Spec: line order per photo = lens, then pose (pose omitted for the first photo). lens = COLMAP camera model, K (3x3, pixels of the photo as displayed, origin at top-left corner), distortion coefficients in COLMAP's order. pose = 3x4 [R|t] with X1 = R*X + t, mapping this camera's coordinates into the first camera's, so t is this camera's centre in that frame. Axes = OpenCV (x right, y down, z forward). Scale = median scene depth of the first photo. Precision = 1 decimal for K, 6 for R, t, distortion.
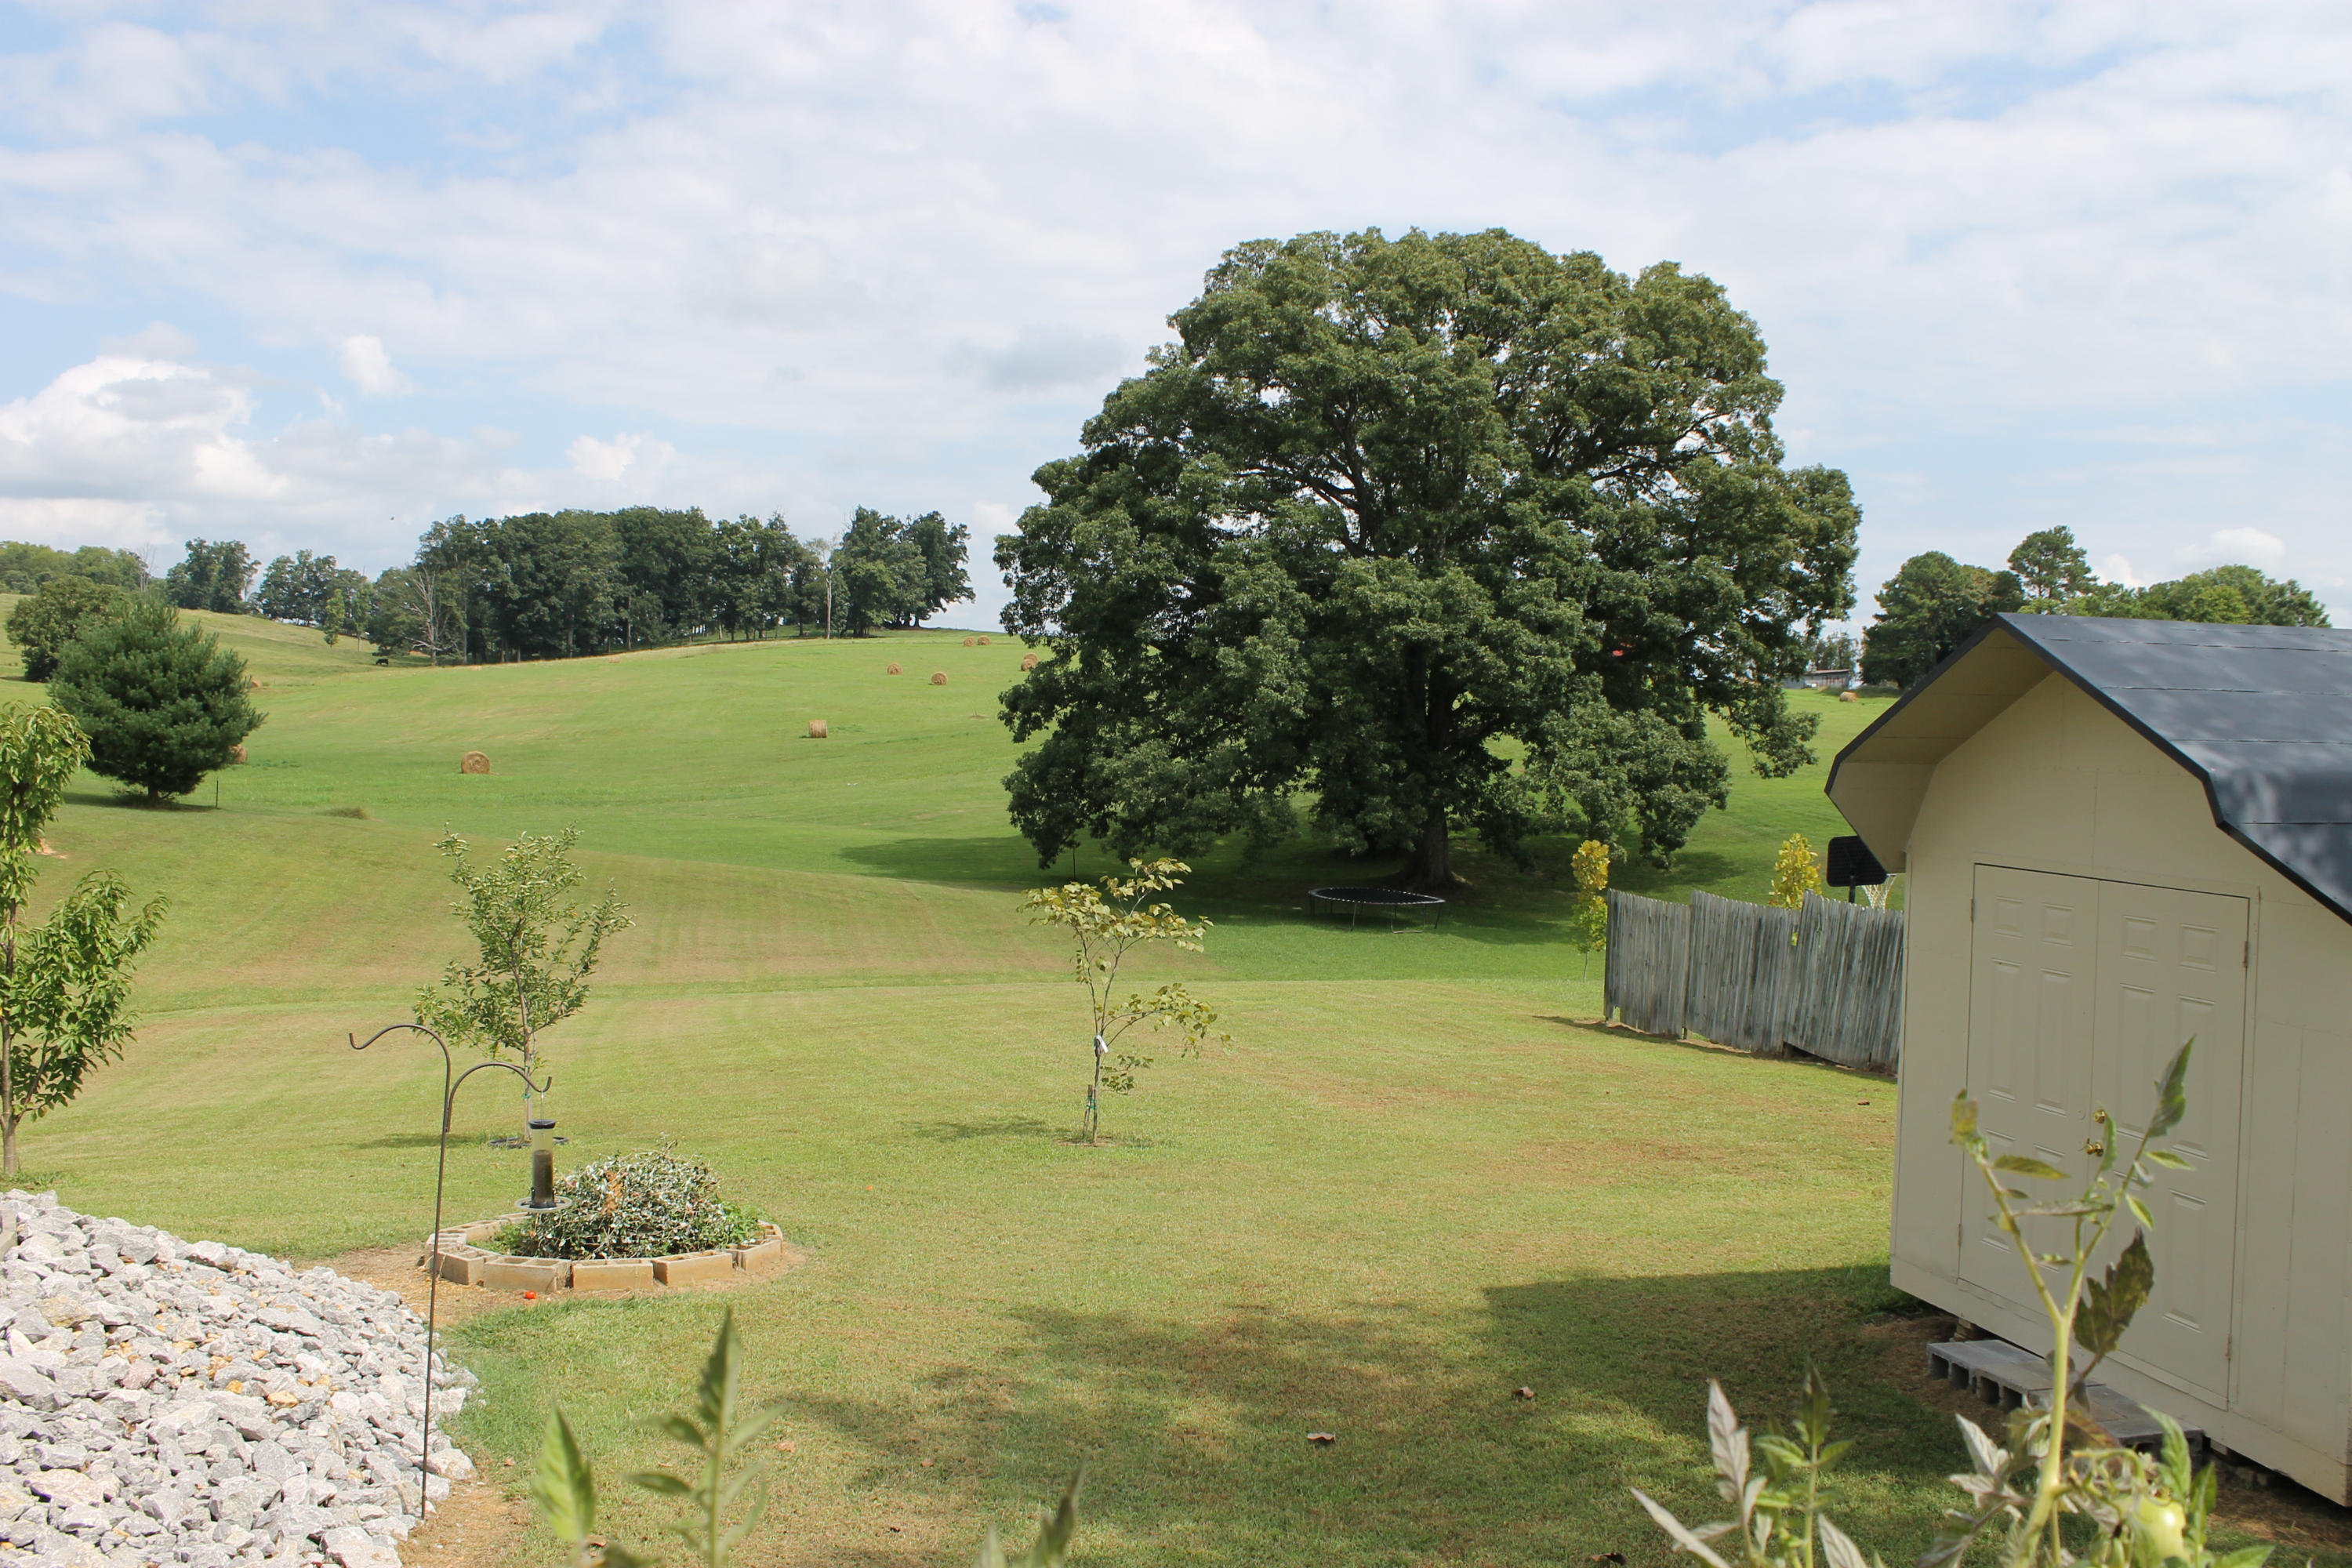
lens RADIAL K [[2007.5, 0, 1177.8], [0, 2007.5, 777.6], [0, 0, 1]] dist [-0.156242, 0.121345]
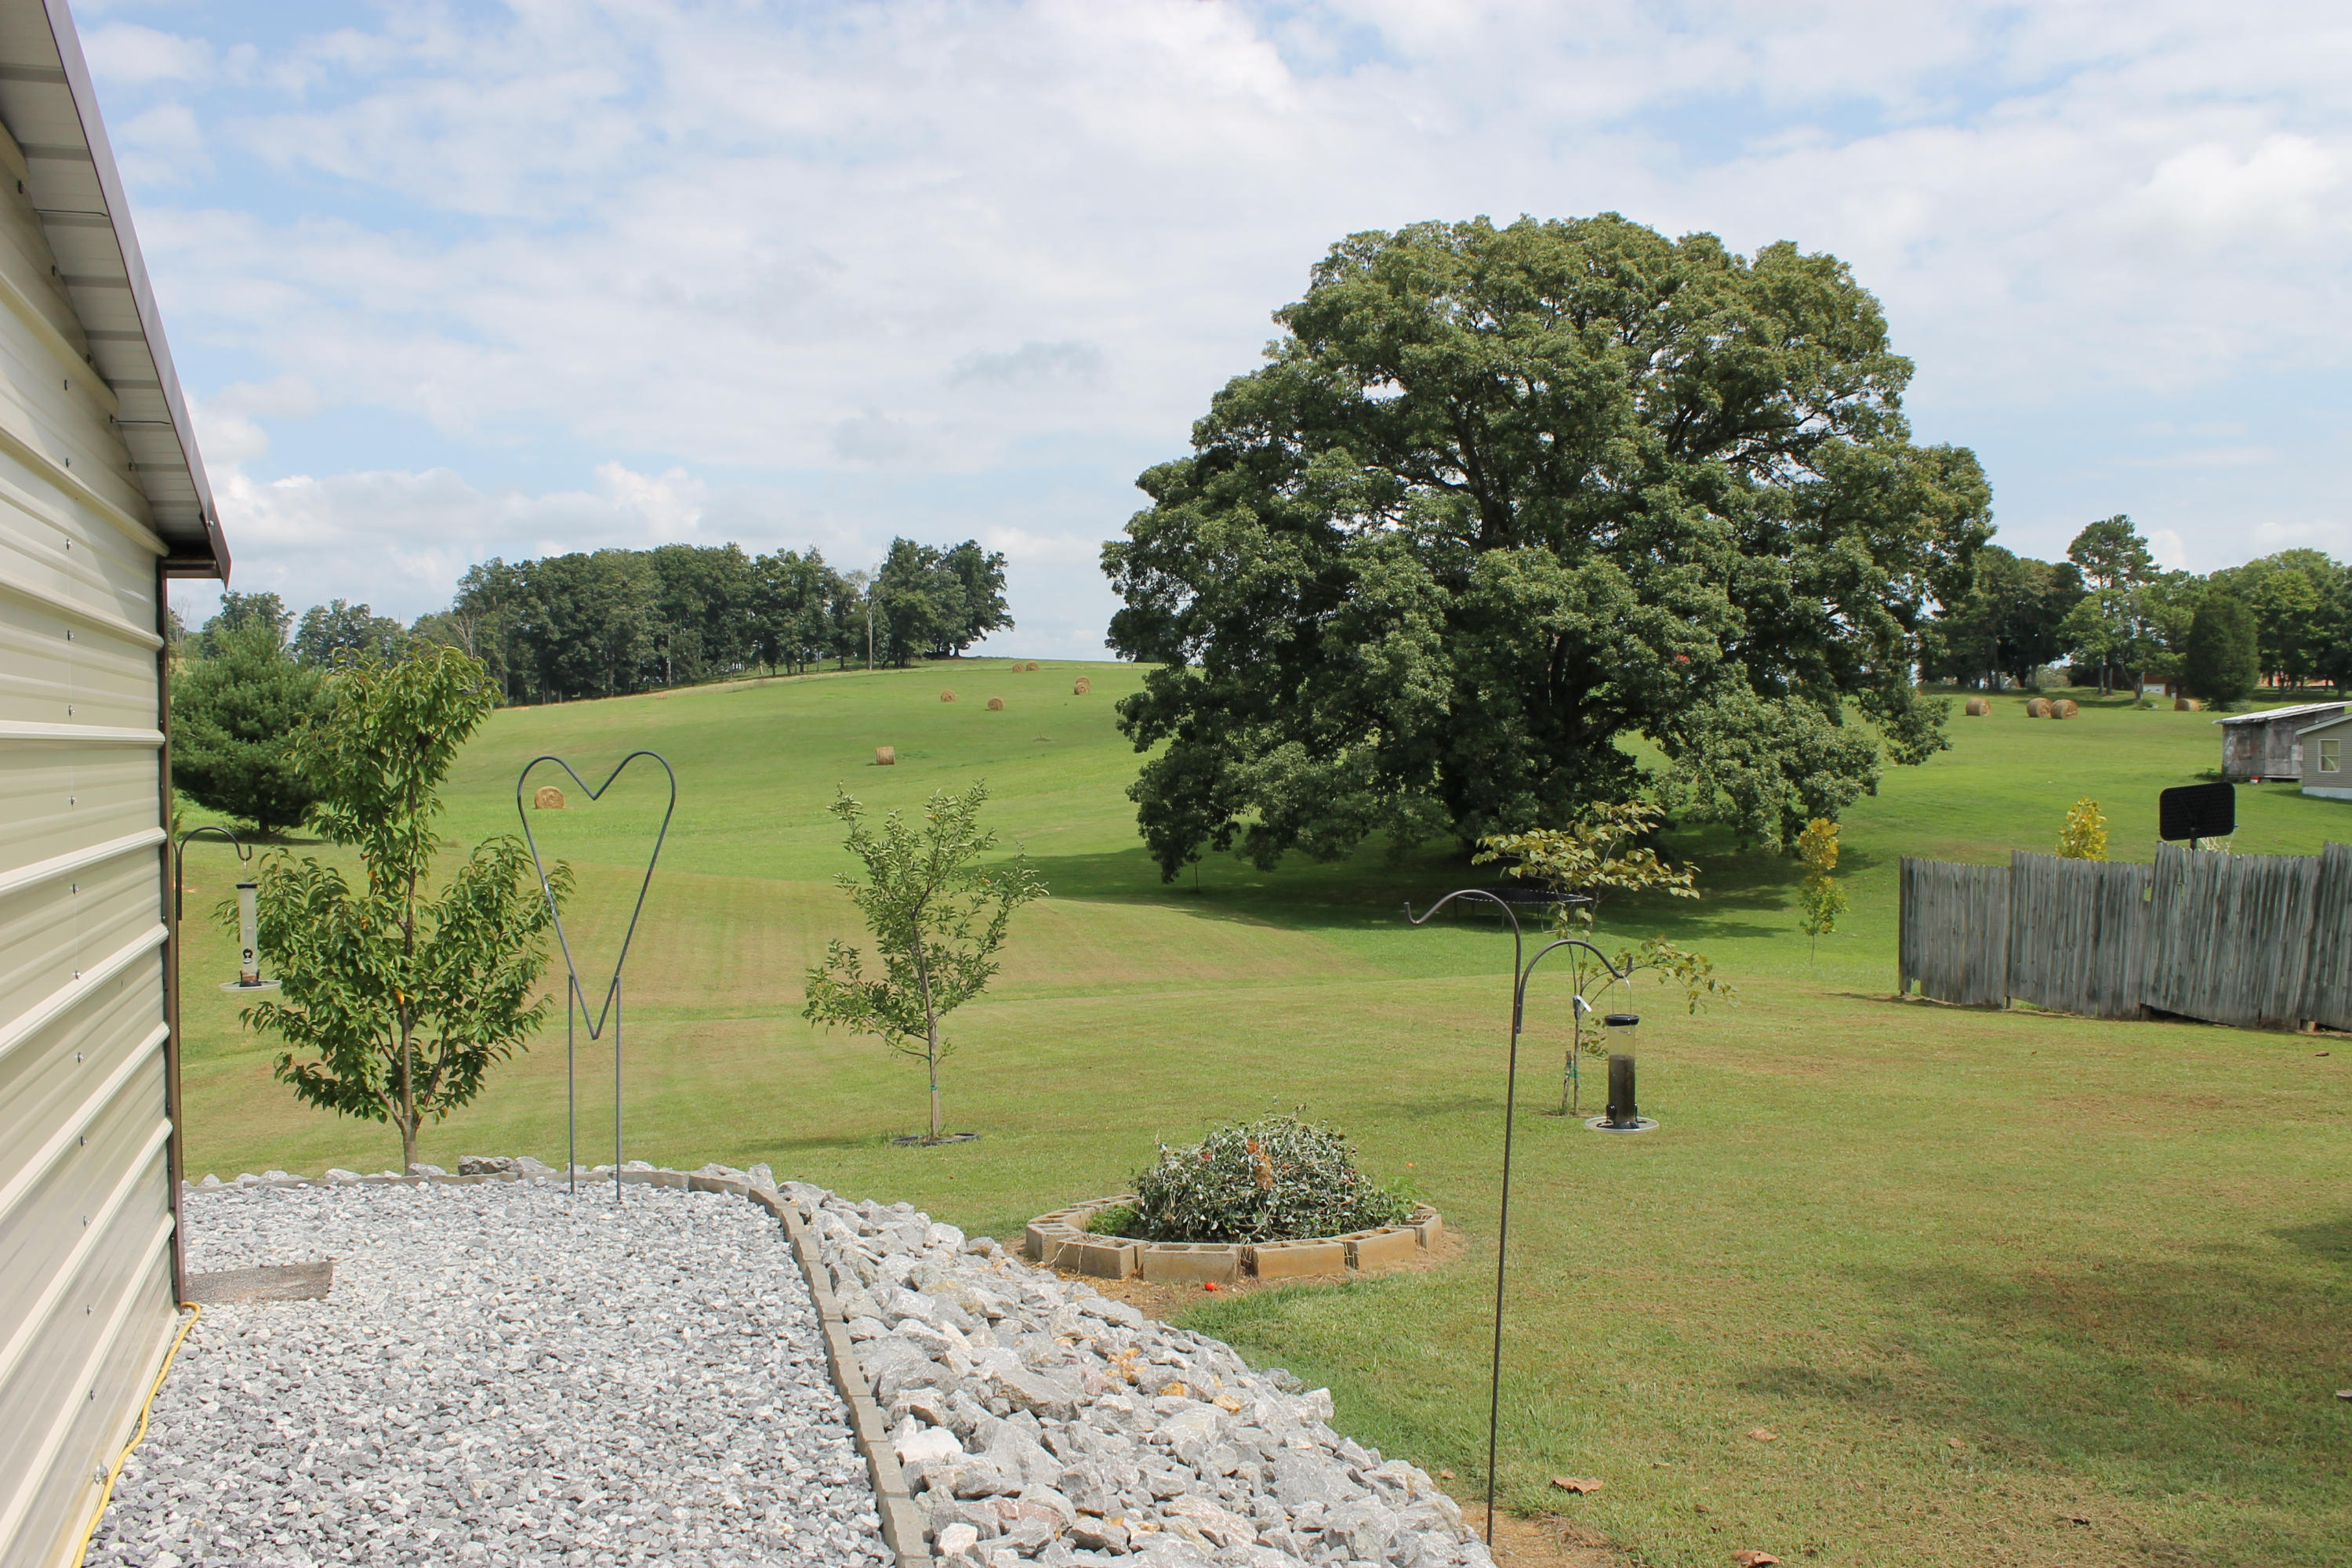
lens RADIAL K [[2014.2, 0, 1176.0], [0, 2014.2, 784.0], [0, 0, 1]] dist [-0.156744, 0.120648]
pose [[0.999411, -0.030633, -0.015441, -0.046661], [0.030479, 0.999484, -0.010098, 0.008344], [0.015742, 0.009622, 0.999830, 0.021135]]
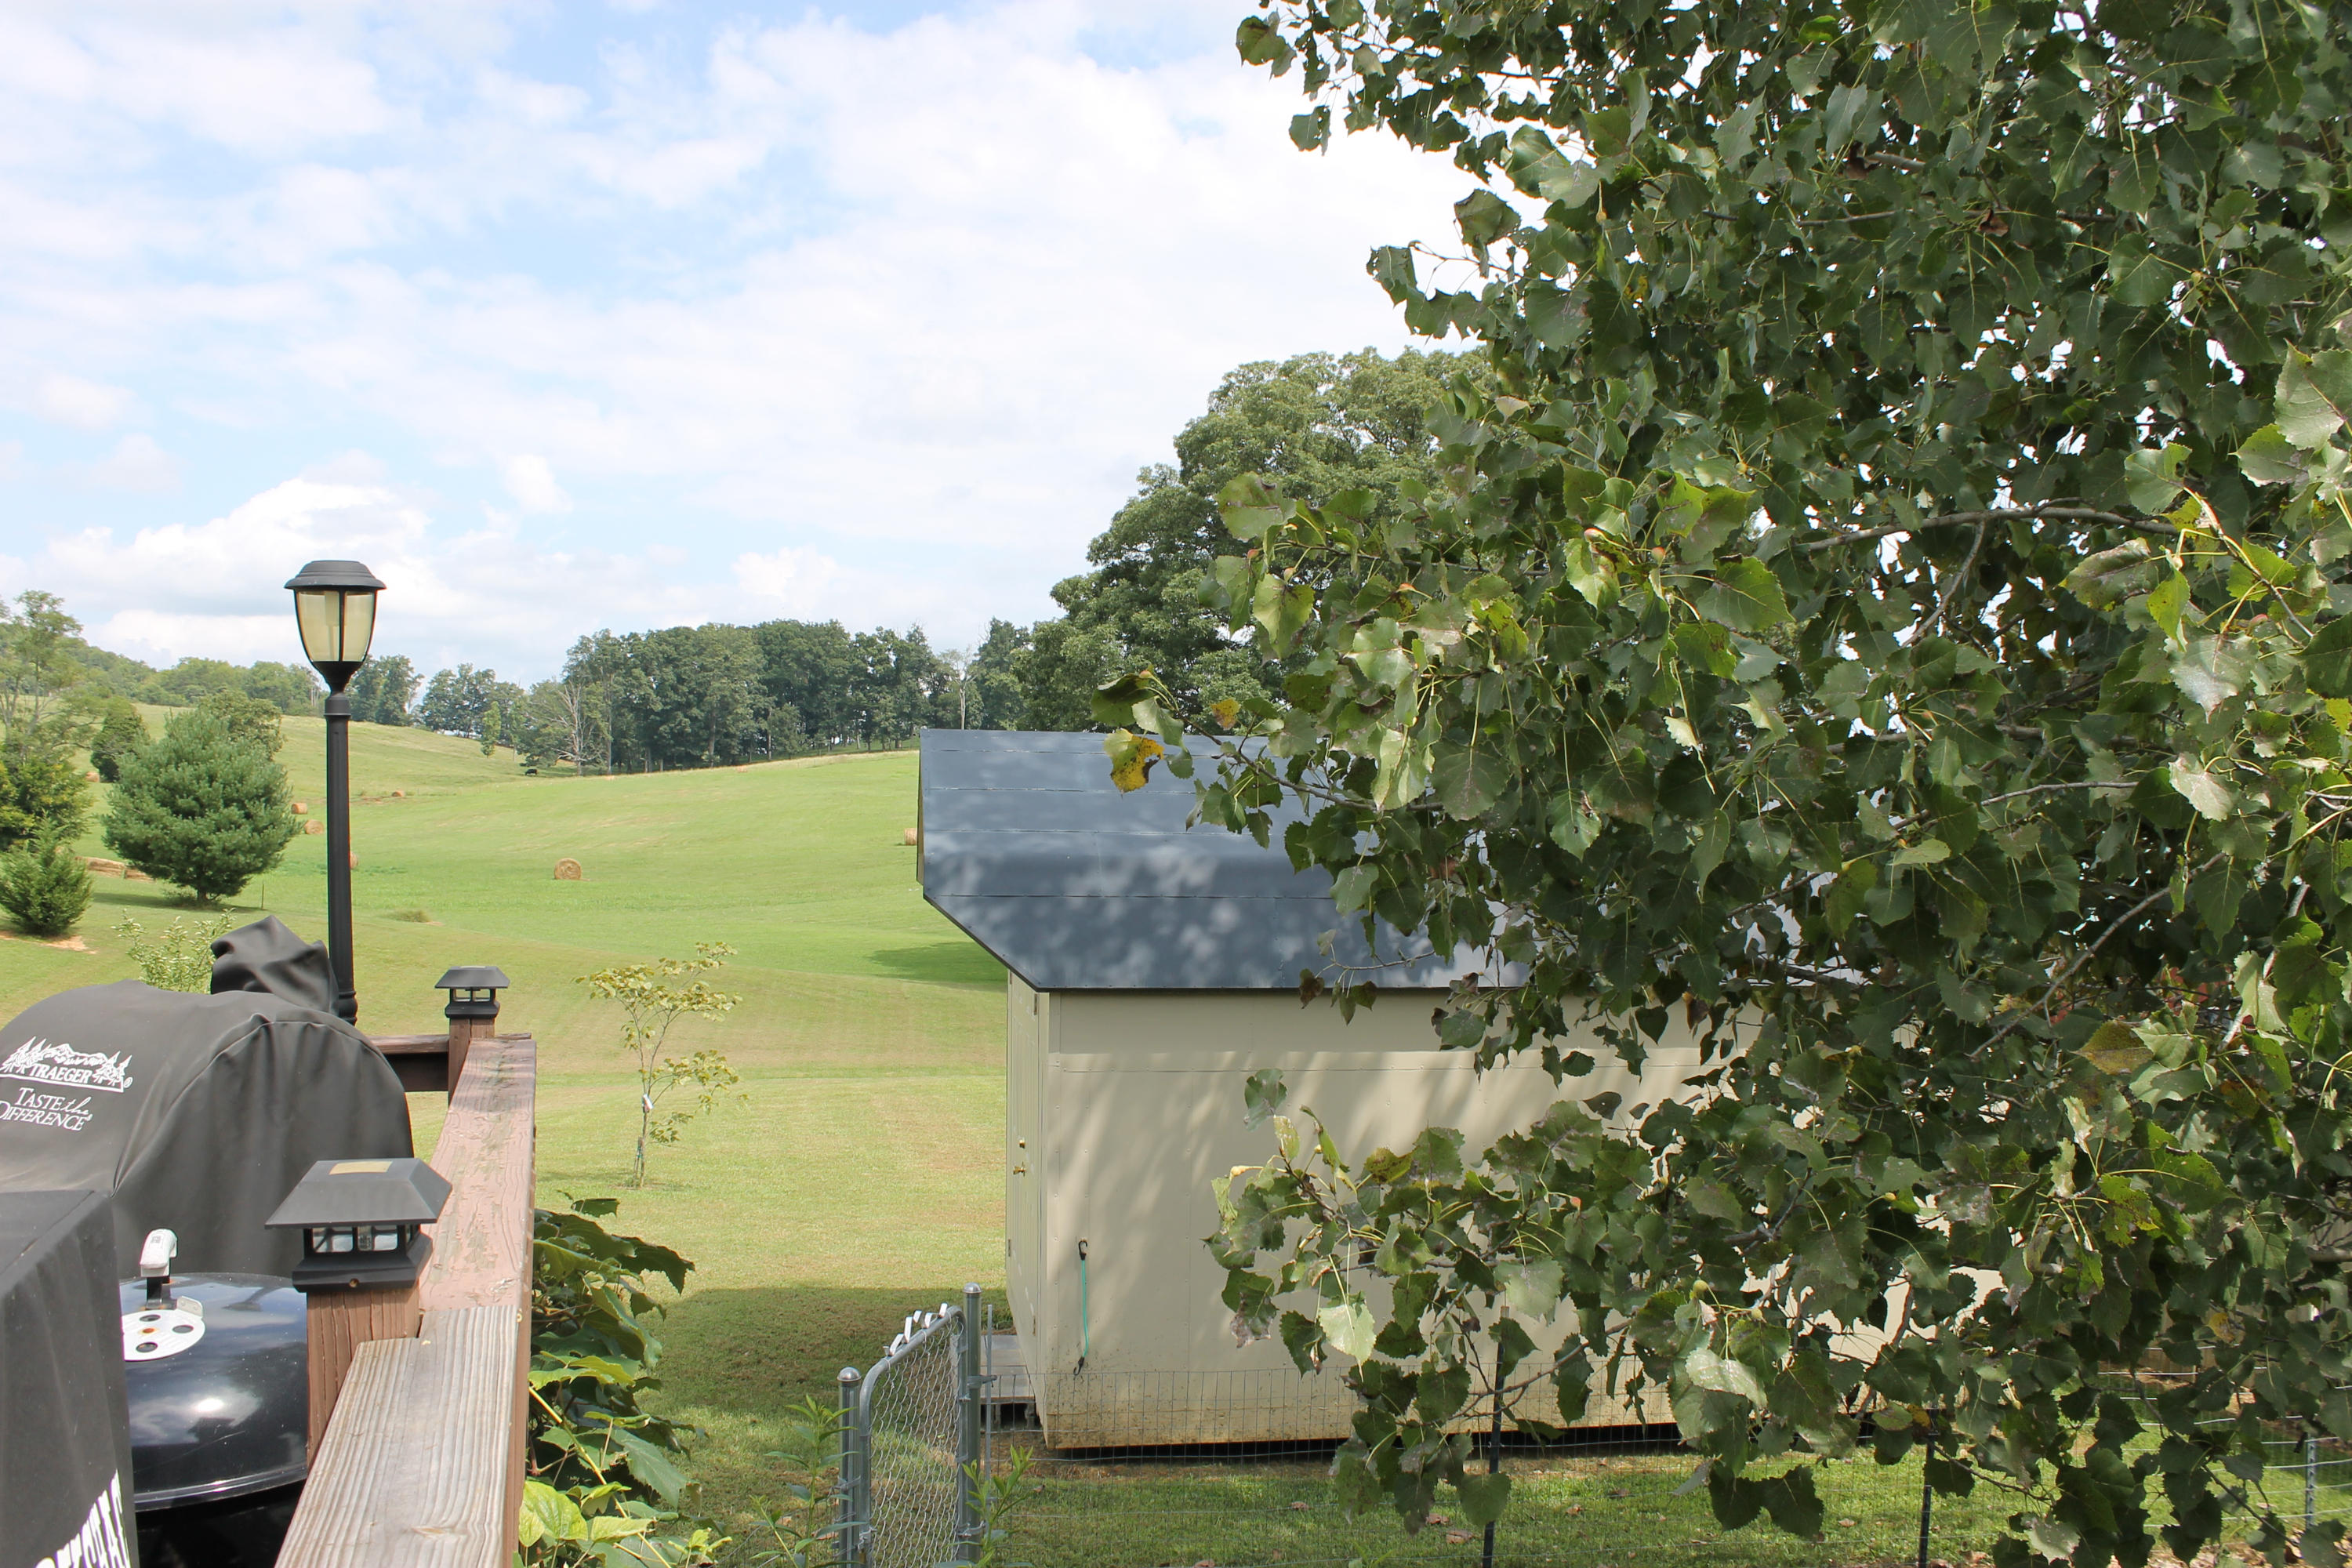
lens RADIAL K [[2014.2, 0, 1176.0], [0, 2014.2, 784.0], [0, 0, 1]] dist [-0.156744, 0.120648]
pose [[0.996620, -0.005808, -0.081948, 0.083601], [0.001652, 0.998713, -0.050696, 0.001755], [0.082137, 0.050389, 0.995346, -0.030271]]
